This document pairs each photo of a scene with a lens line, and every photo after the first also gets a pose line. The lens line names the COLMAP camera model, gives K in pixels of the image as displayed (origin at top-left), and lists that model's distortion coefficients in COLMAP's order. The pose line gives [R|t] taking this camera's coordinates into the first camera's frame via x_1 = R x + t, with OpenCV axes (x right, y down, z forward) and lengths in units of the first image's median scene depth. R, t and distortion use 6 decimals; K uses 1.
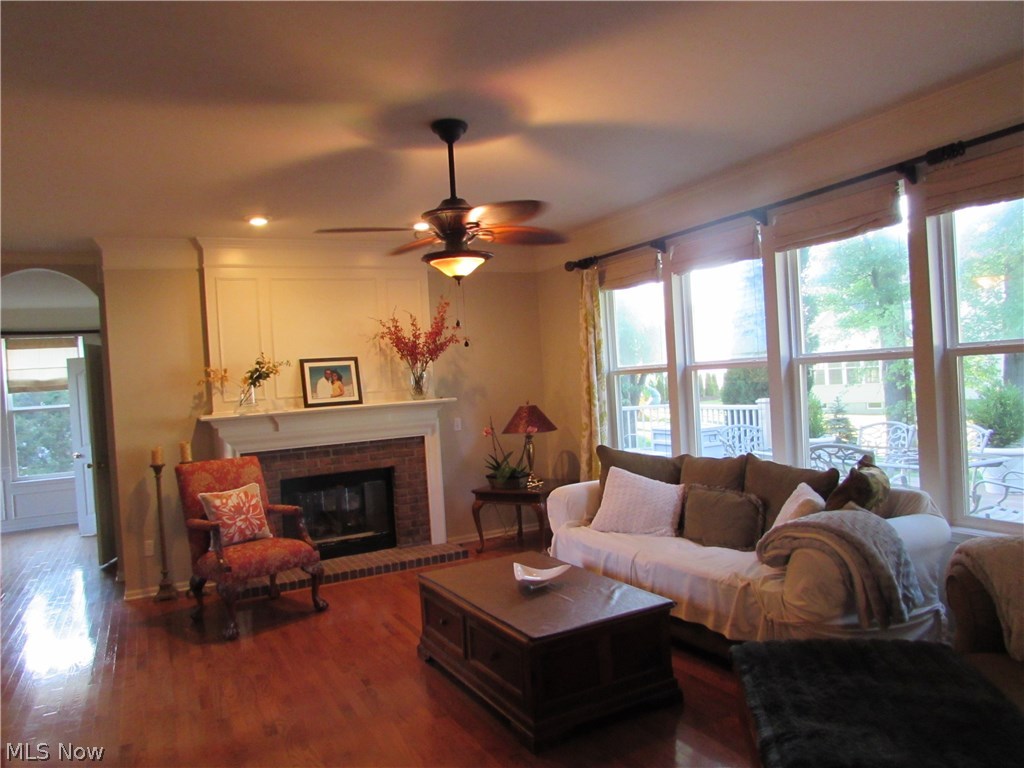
lens RADIAL K [[717.8, 0, 512.0], [0, 717.8, 384.0], [0, 0, 1]] dist [-0.048810, 0.000178]
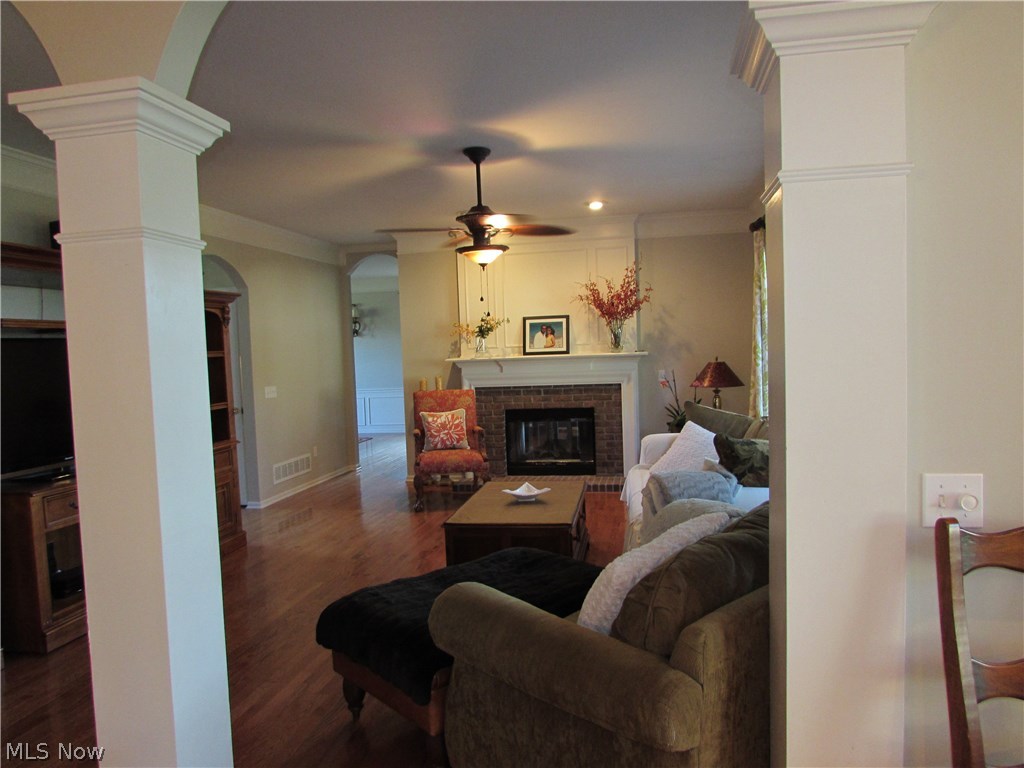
lens RADIAL K [[720.0, 0, 512.0], [0, 720.0, 384.0], [0, 0, 1]] dist [-0.042887, 0.017337]
pose [[0.786591, 0.066730, -0.613858, 0.487034], [-0.017102, 0.996116, 0.086368, -0.026337], [0.617238, -0.057438, 0.784677, -0.025263]]
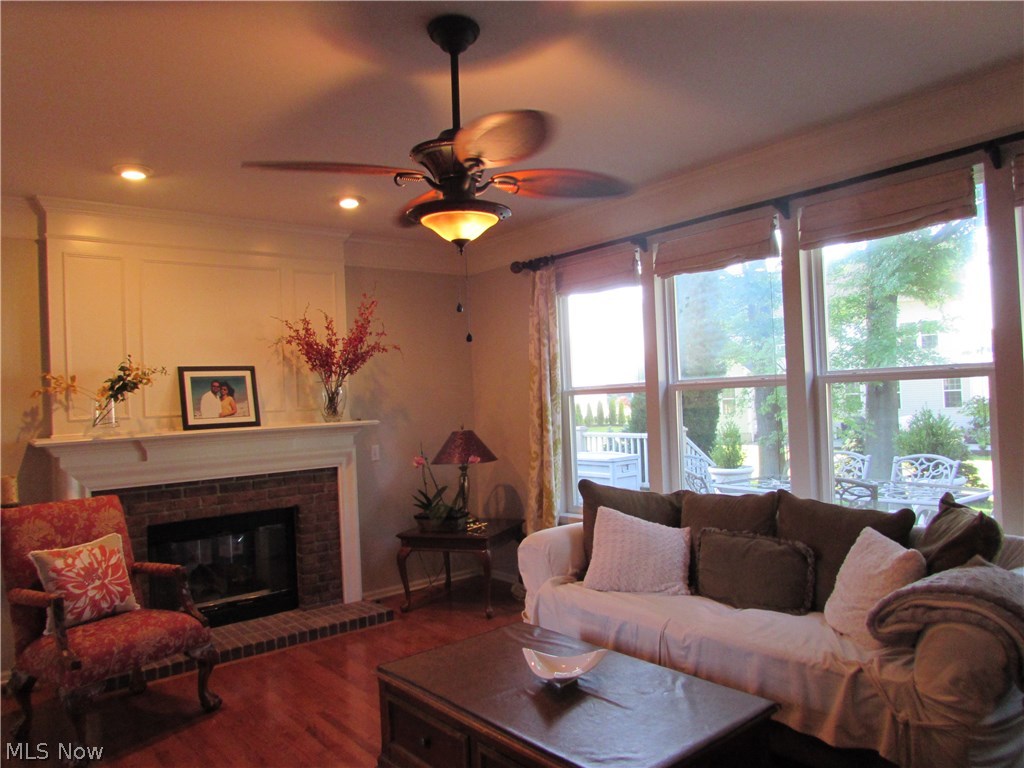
lens RADIAL K [[720.0, 0, 512.0], [0, 720.0, 384.0], [0, 0, 1]] dist [-0.042887, 0.017337]
pose [[0.980637, 0.021951, 0.194598, -0.095490], [-0.014340, 0.999079, -0.040437, 0.009837], [-0.195307, 0.036863, 0.980049, 0.182687]]
